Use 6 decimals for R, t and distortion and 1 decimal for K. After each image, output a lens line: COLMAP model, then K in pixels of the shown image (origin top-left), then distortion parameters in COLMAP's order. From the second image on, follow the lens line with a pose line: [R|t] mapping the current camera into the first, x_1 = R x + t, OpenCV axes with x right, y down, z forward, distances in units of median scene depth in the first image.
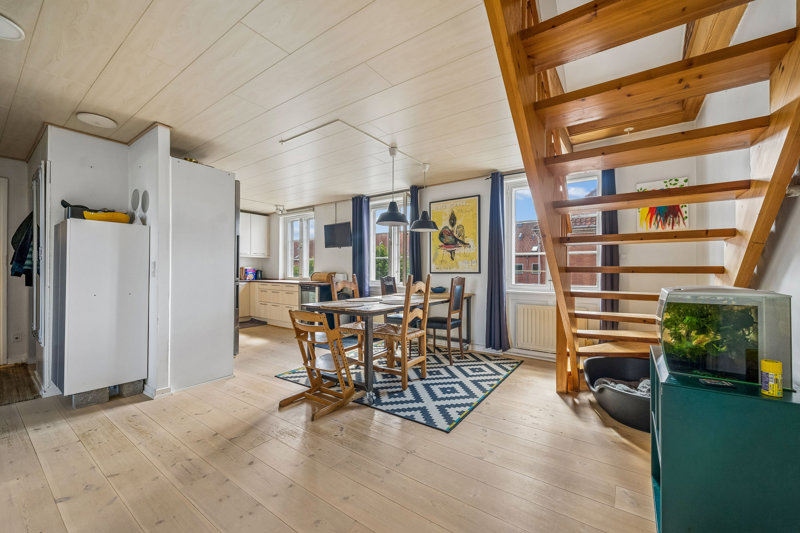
lens RADIAL K [[315.7, 0, 402.5], [0, 315.7, 266.3], [0, 0, 1]] dist [-0.009616, -0.000231]
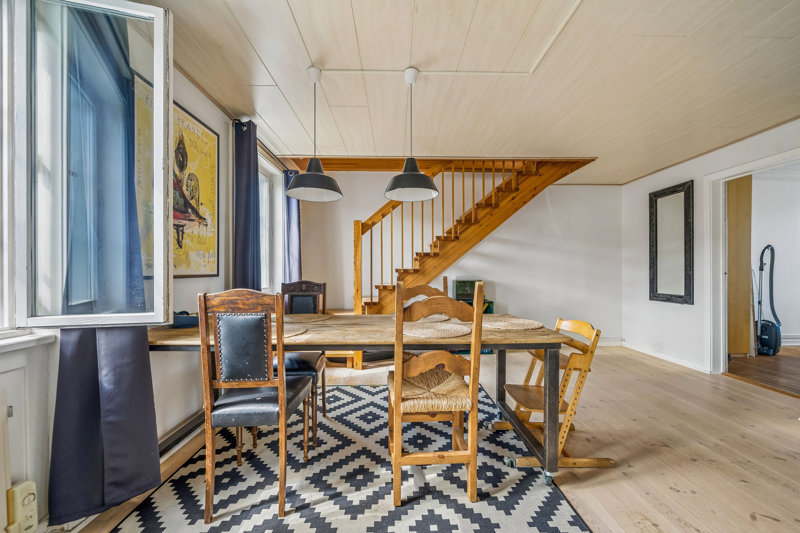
lens RADIAL K [[315.7, 0, 403.4], [0, 315.7, 271.9], [0, 0, 1]] dist [-0.009616, -0.000231]
pose [[-0.603193, -0.000966, 0.797595, -0.374700], [-0.007498, 0.999962, -0.004459, 0.013800], [-0.797560, -0.008670, -0.603177, 1.022107]]
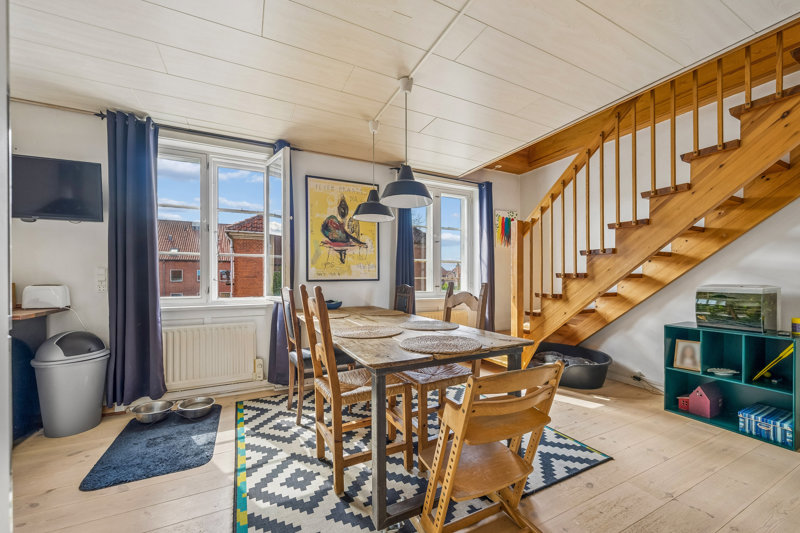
lens RADIAL K [[315.7, 0, 403.8], [0, 315.7, 279.1], [0, 0, 1]] dist [-0.009616, -0.000231]
pose [[0.470726, -0.002664, 0.882275, -0.429625], [-0.007296, 0.999949, 0.006912, 0.011985], [-0.882249, -0.009691, 0.470683, 0.528287]]
